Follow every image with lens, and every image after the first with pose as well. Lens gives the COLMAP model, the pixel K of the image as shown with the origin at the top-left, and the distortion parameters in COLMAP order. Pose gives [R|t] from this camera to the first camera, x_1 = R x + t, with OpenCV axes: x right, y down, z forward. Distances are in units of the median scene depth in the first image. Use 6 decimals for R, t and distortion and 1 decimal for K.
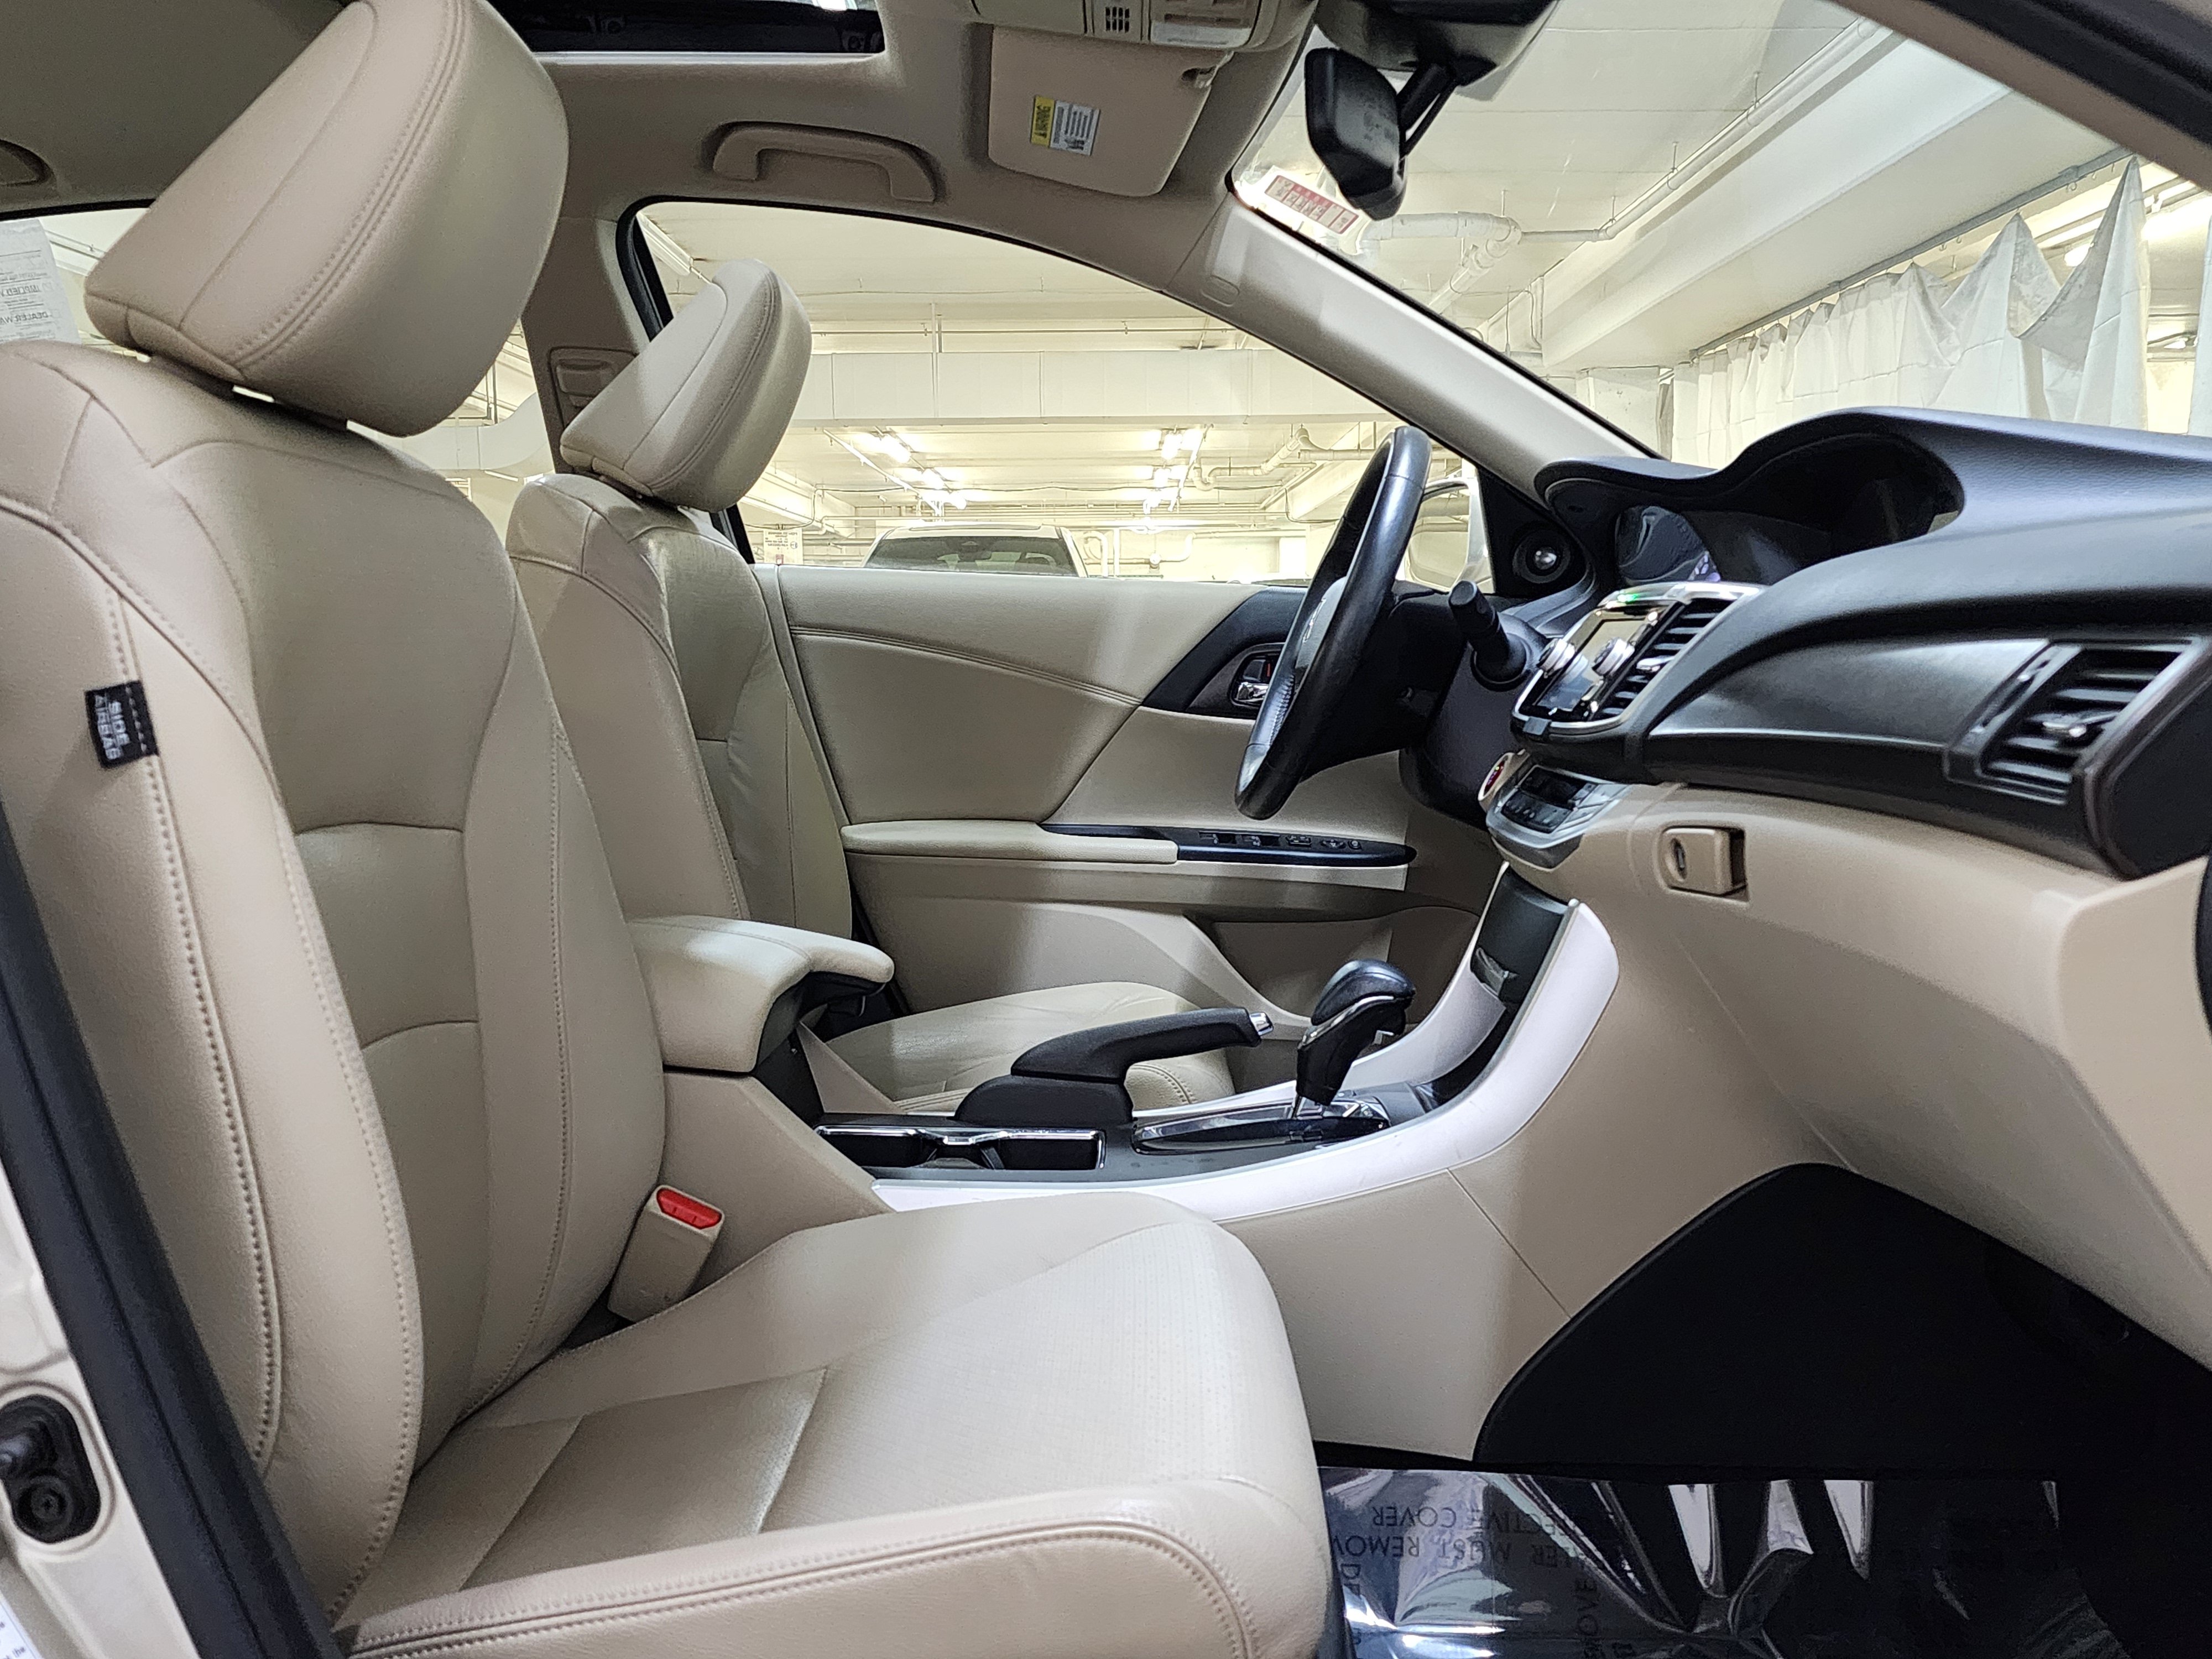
lens RADIAL K [[2007.9, 0, 1093.3], [0, 2007.9, 837.6], [0, 0, 1]] dist [0.074283, -0.059157]
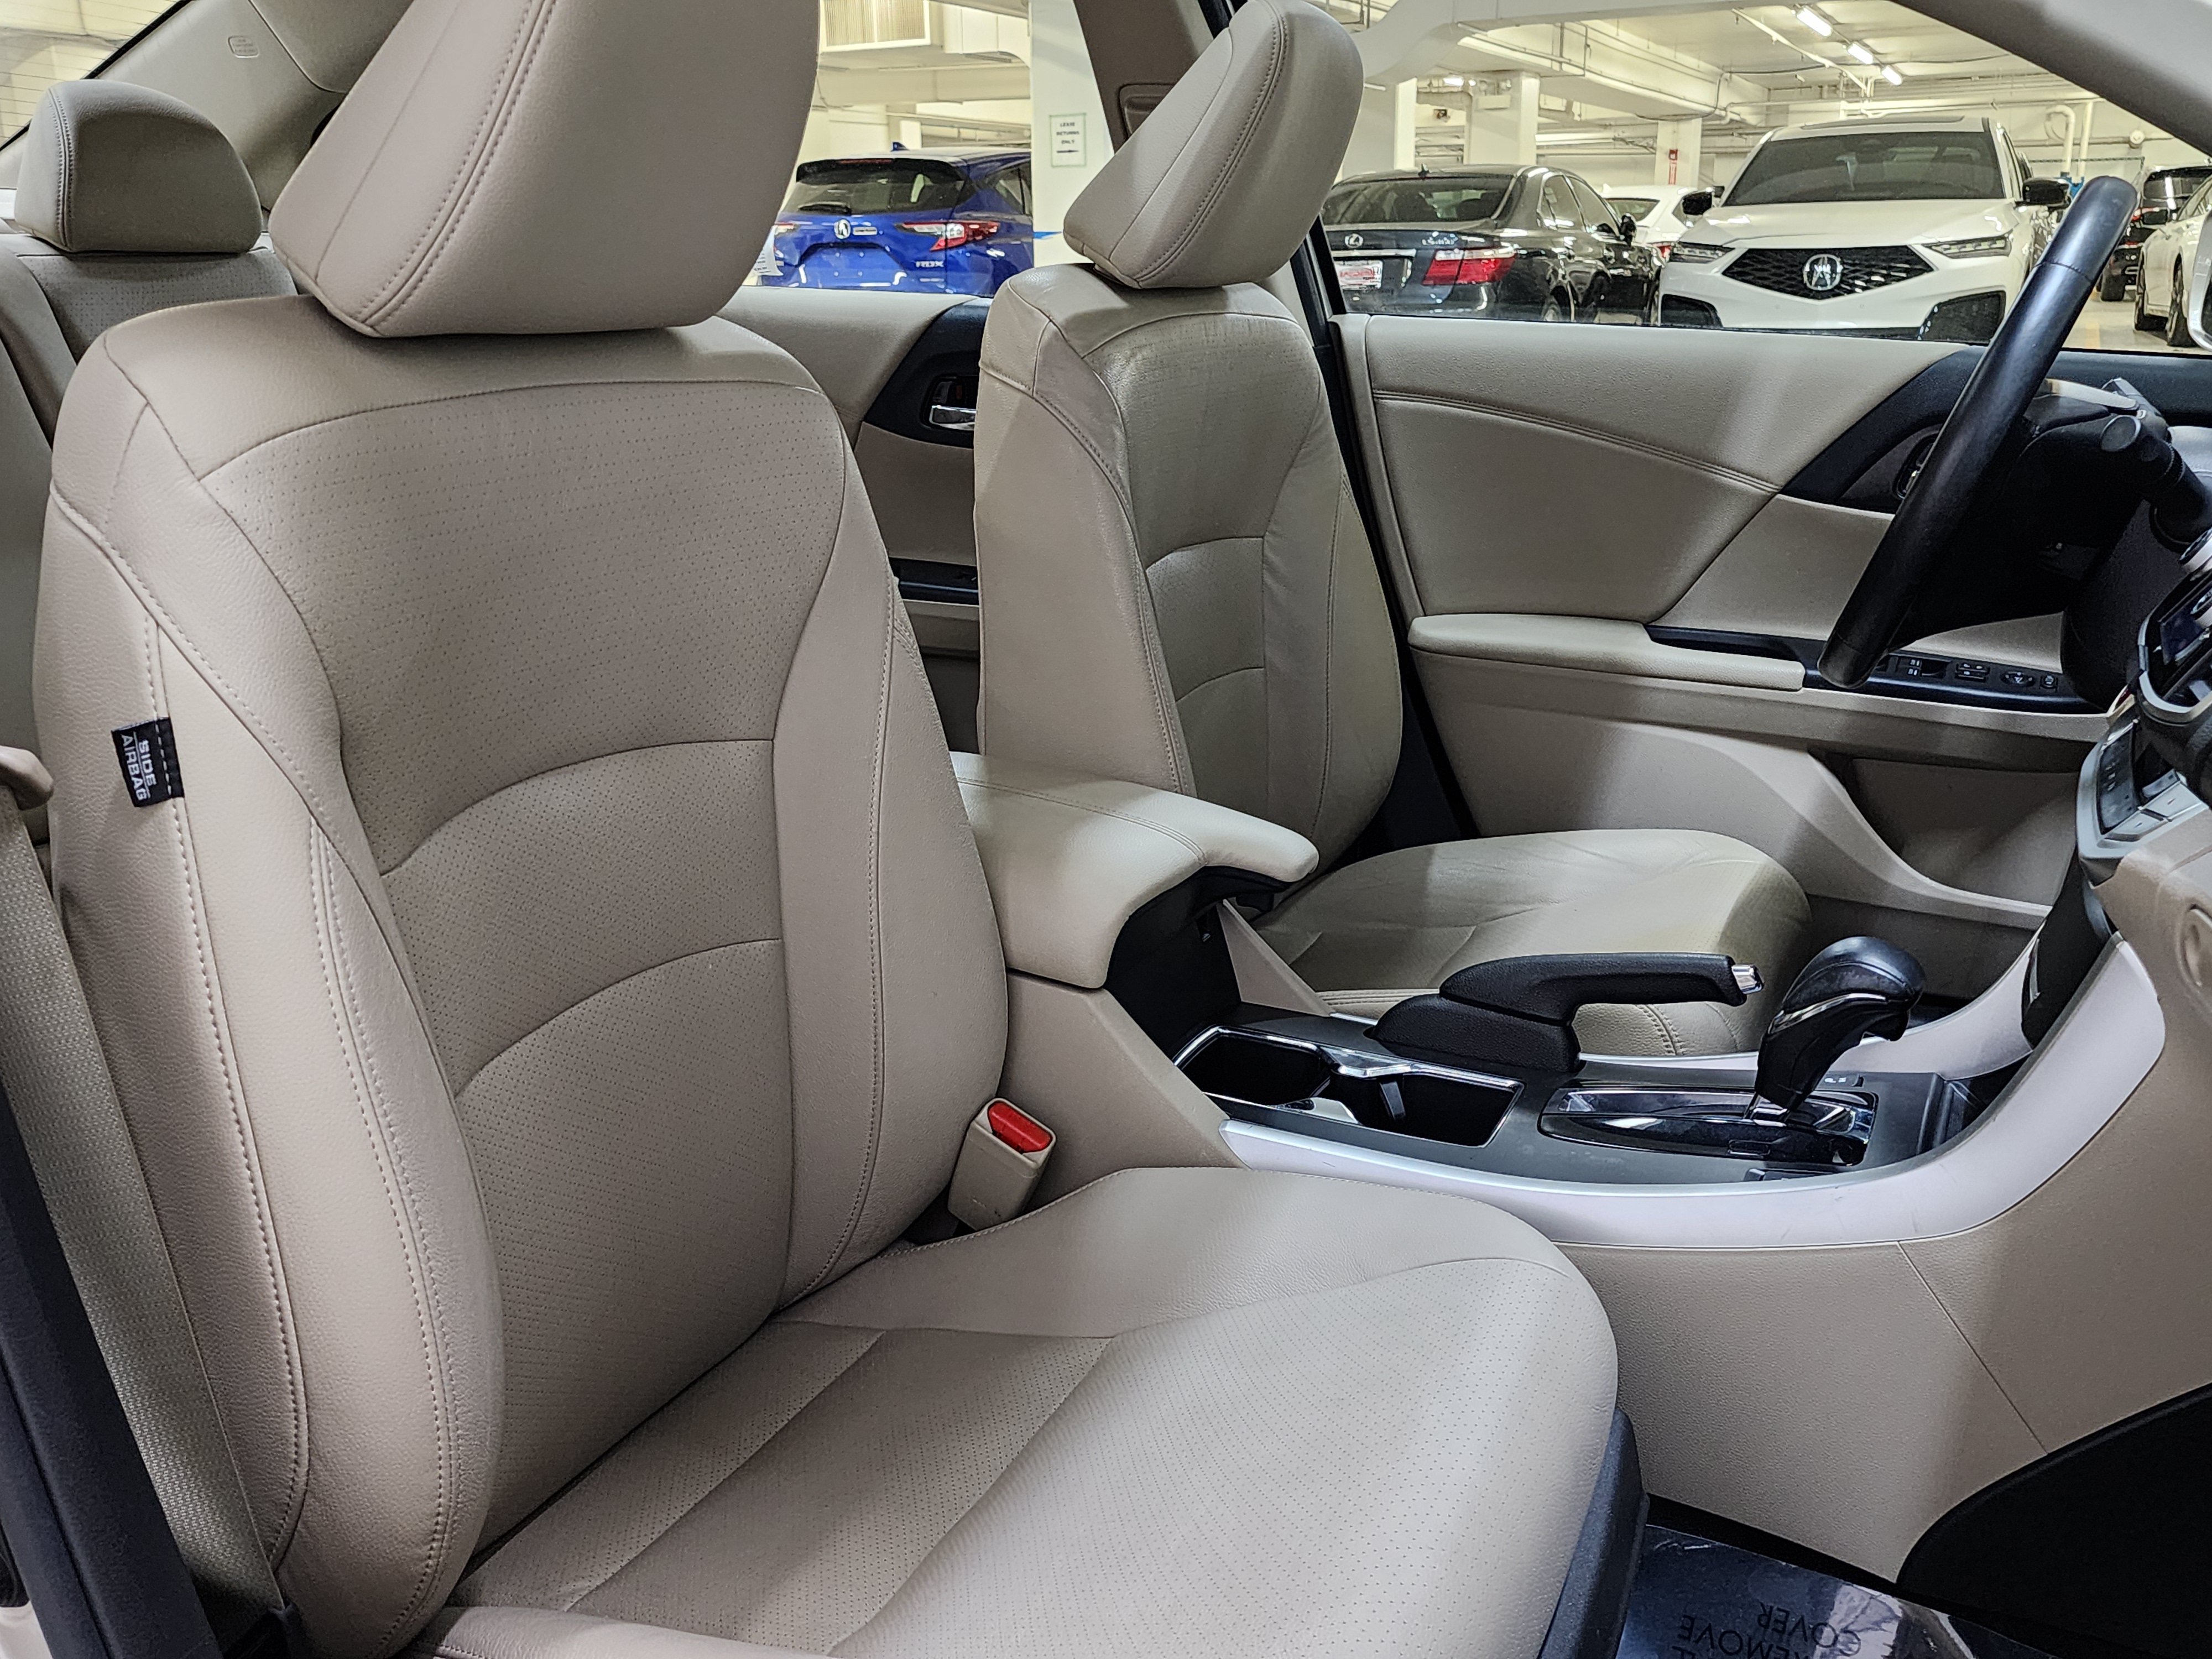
lens RADIAL K [[2007.9, 0, 1078.0], [0, 2007.9, 810.1], [0, 0, 1]] dist [0.074283, -0.059157]
pose [[0.906513, 0.105326, -0.408828, 0.166152], [-0.031204, 0.982446, 0.183919, -0.117147], [0.421023, -0.153968, 0.893887, 0.165297]]
